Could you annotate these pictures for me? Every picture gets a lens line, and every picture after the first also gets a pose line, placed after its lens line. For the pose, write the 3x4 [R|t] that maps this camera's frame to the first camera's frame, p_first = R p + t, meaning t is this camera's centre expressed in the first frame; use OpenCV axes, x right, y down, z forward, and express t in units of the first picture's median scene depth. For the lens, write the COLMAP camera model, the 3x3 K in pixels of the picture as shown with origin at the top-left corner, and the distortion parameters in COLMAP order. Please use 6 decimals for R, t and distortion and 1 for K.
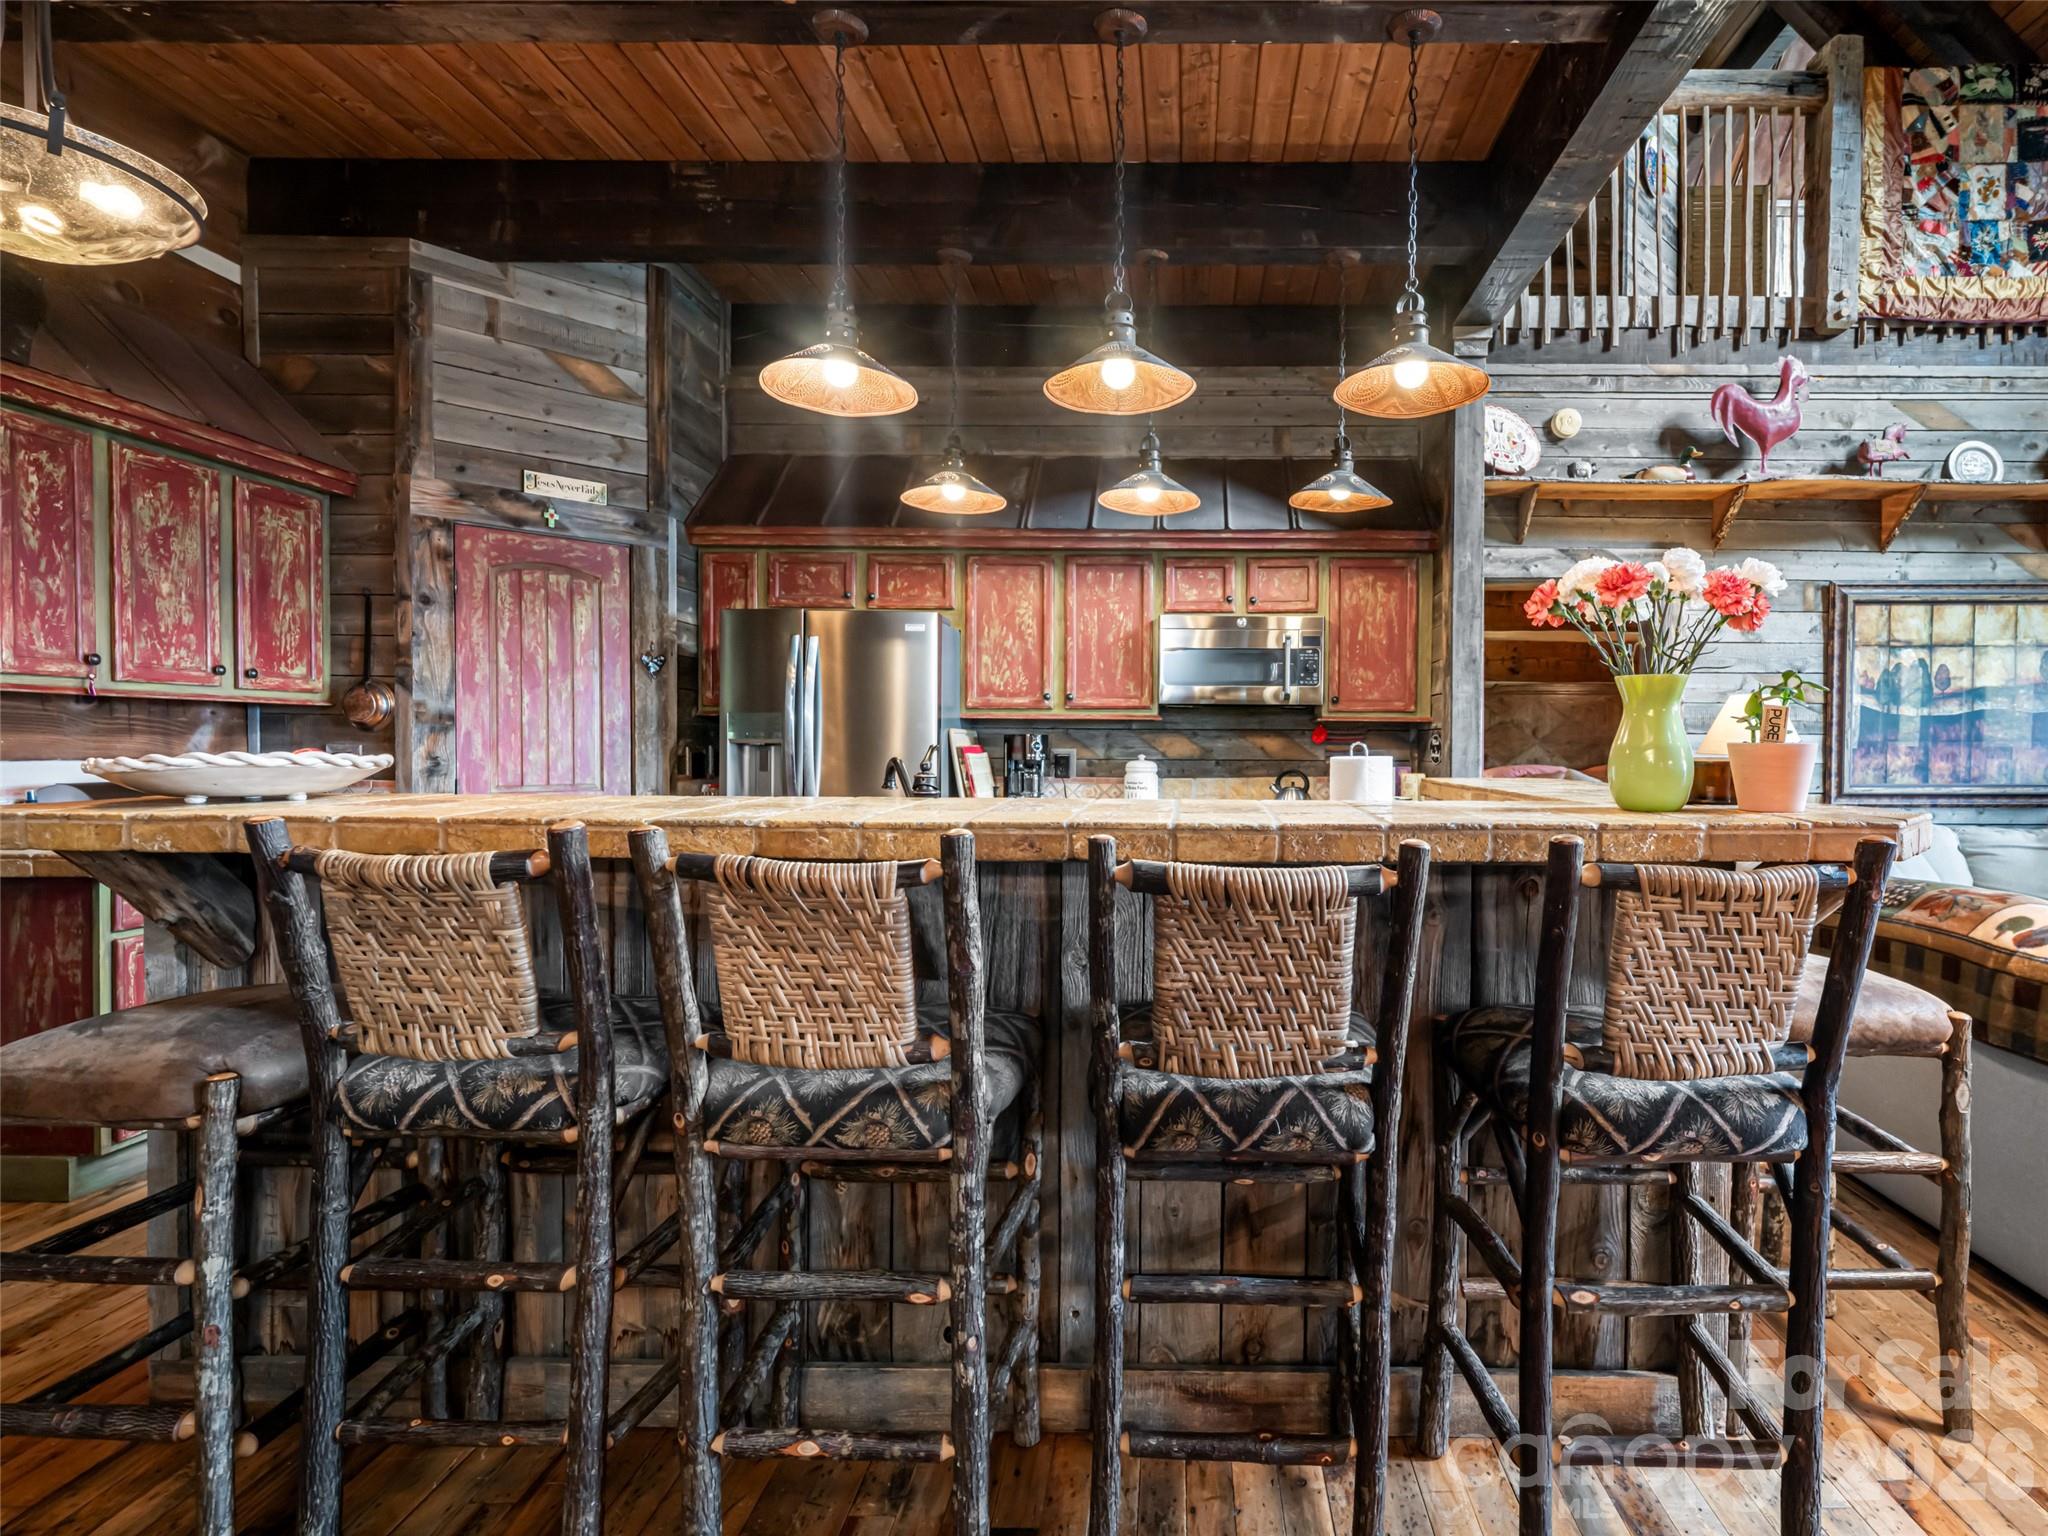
lens RADIAL K [[992.3, 0, 1183.1], [0, 992.3, 762.0], [0, 0, 1]] dist [-0.005625, 0.001783]
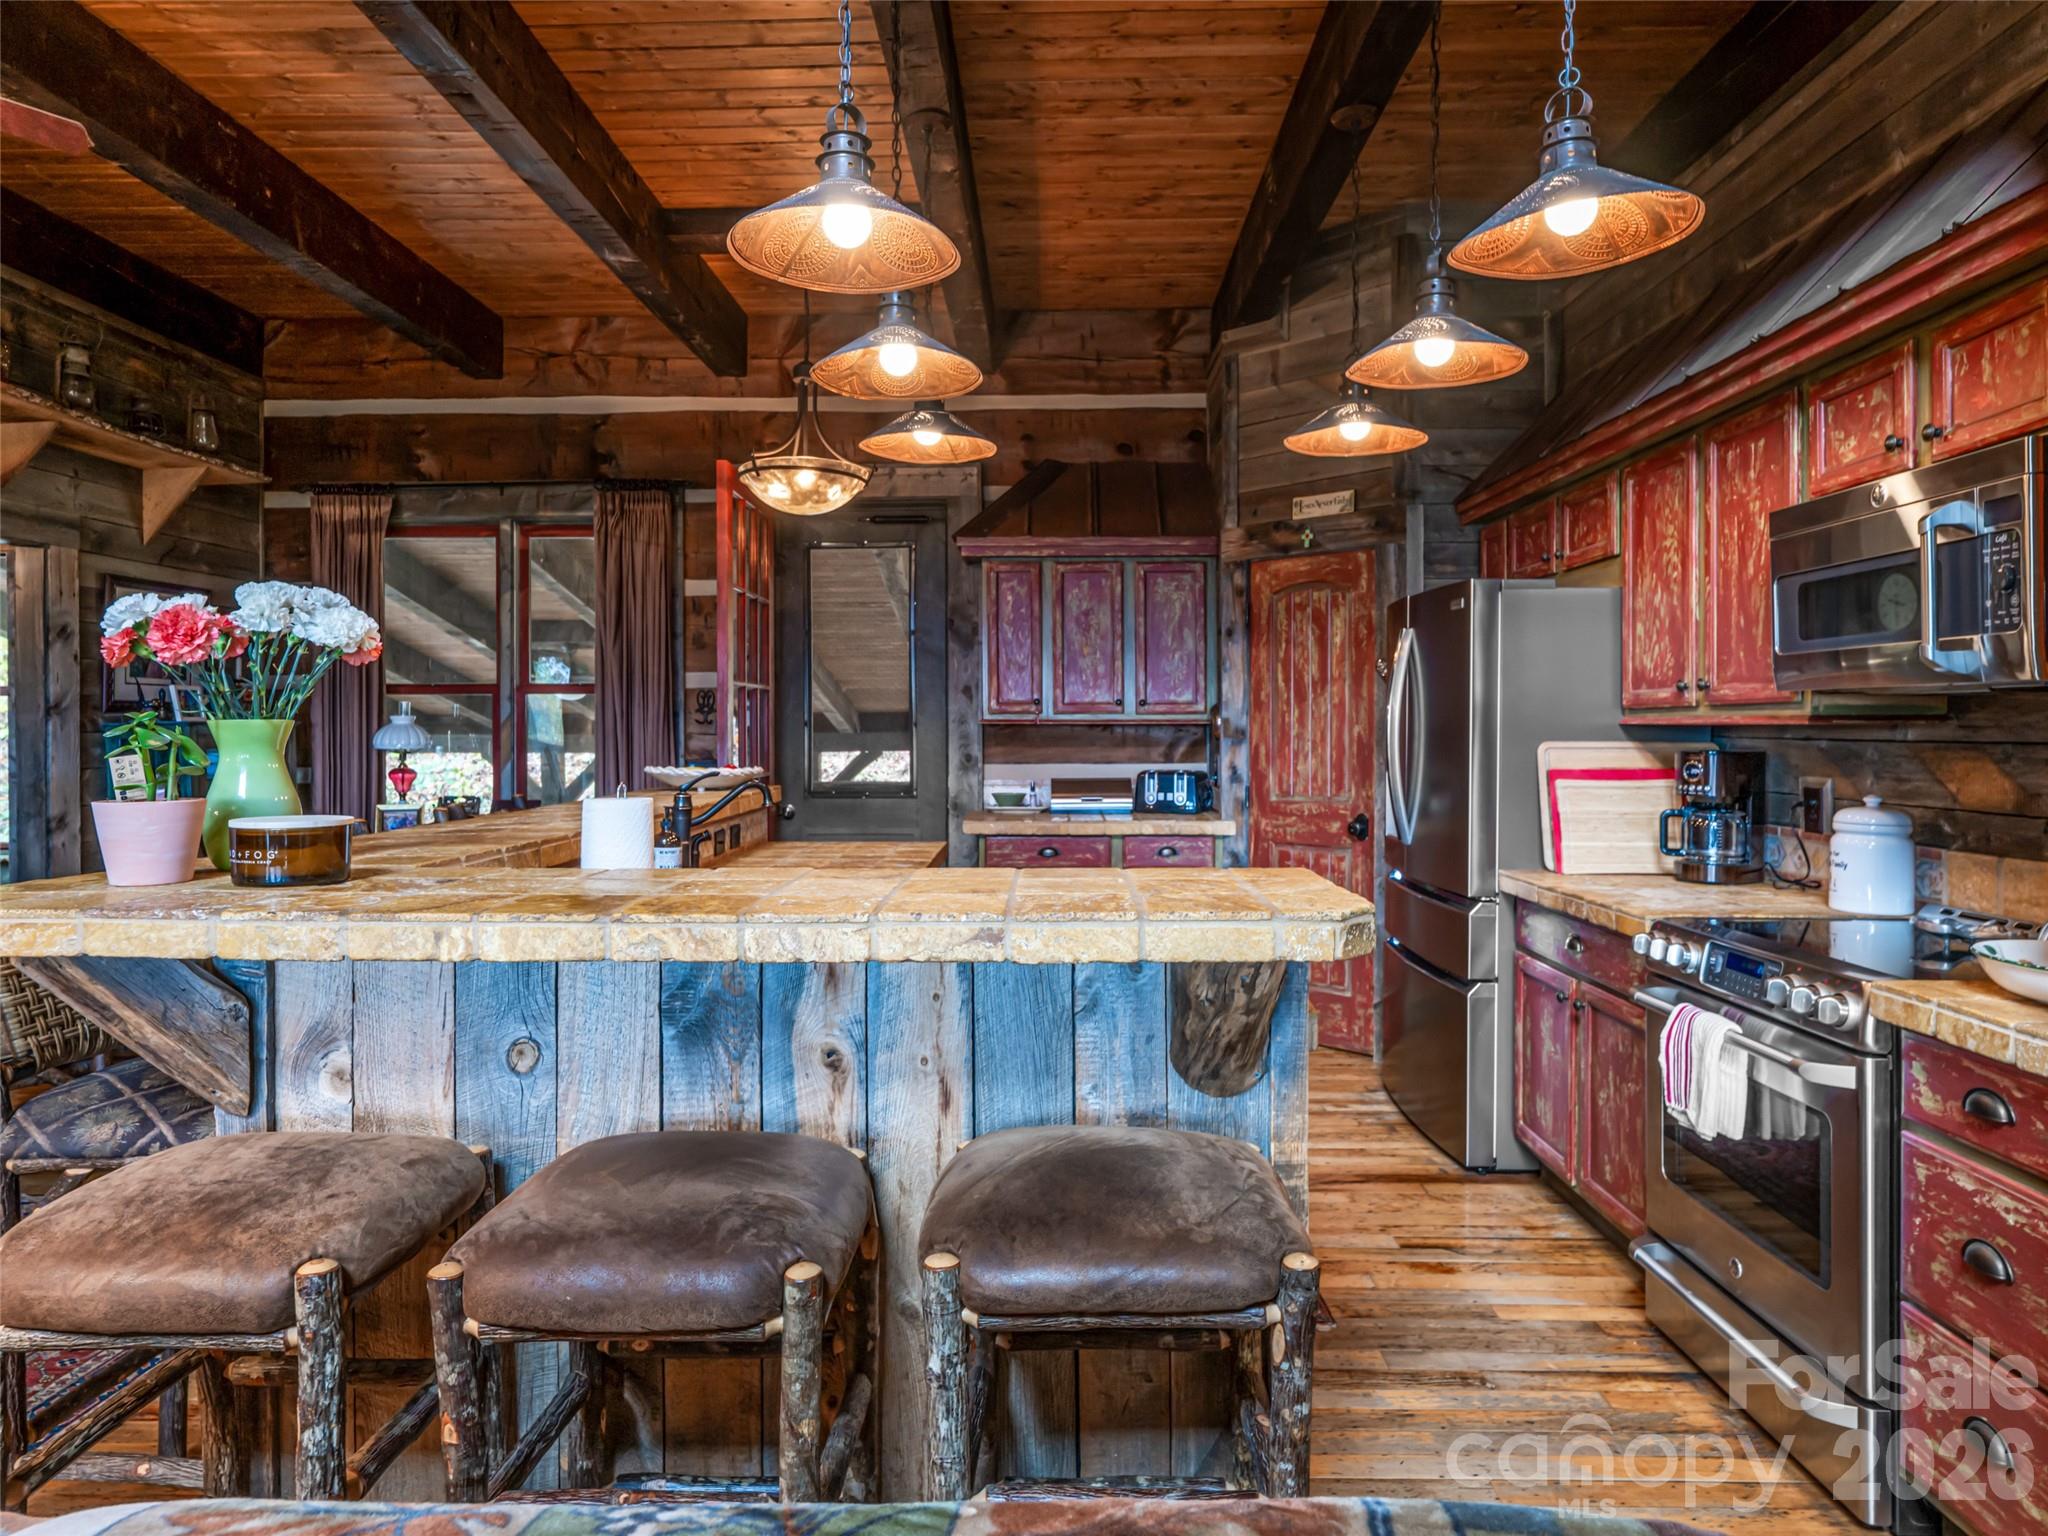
lens RADIAL K [[1265.0, 0, 1047.1], [0, 1265.0, 736.6], [0, 0, 1]] dist [-0.008882, -0.008018]
pose [[-0.000254, 0.000443, -1.000000, 0.571752], [-0.017801, 0.999841, 0.000447, -0.029774], [0.999842, 0.017801, -0.000246, 0.615867]]
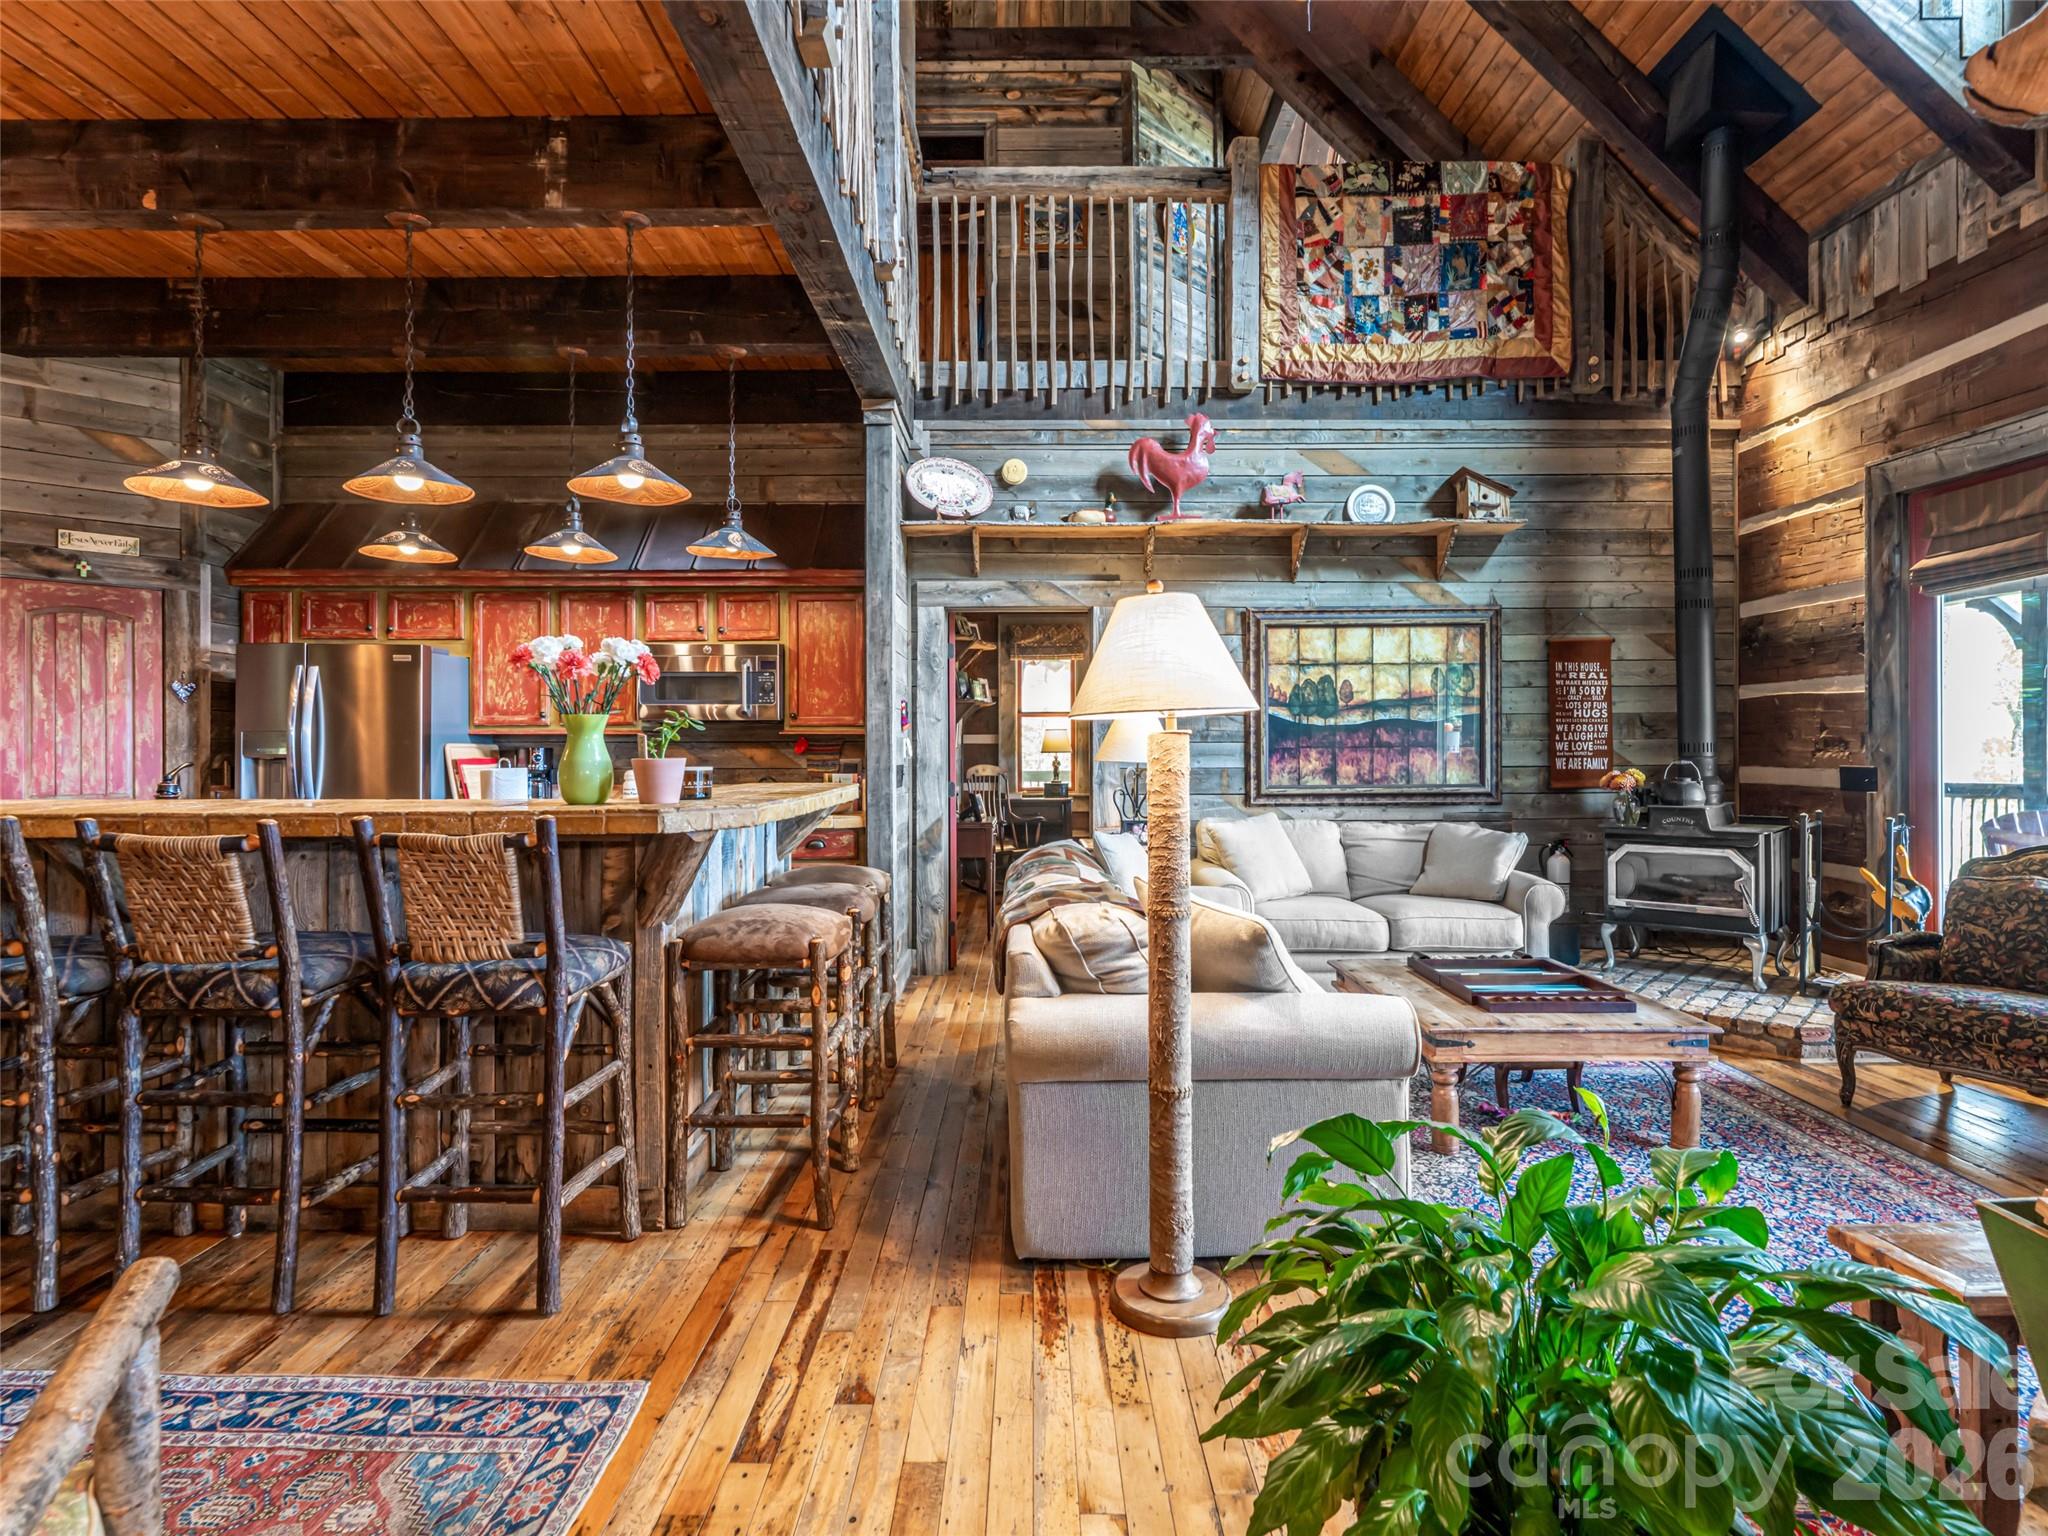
lens RADIAL K [[1055.2, 0, 1031.3], [0, 1055.2, 748.2], [0, 0, 1]] dist [-0.004982, 0.000343]
pose [[0.999964, -0.007158, 0.004510, 0.410442], [0.007240, 0.999803, -0.018493, -0.000391], [-0.004377, 0.018525, 0.999819, -0.216937]]
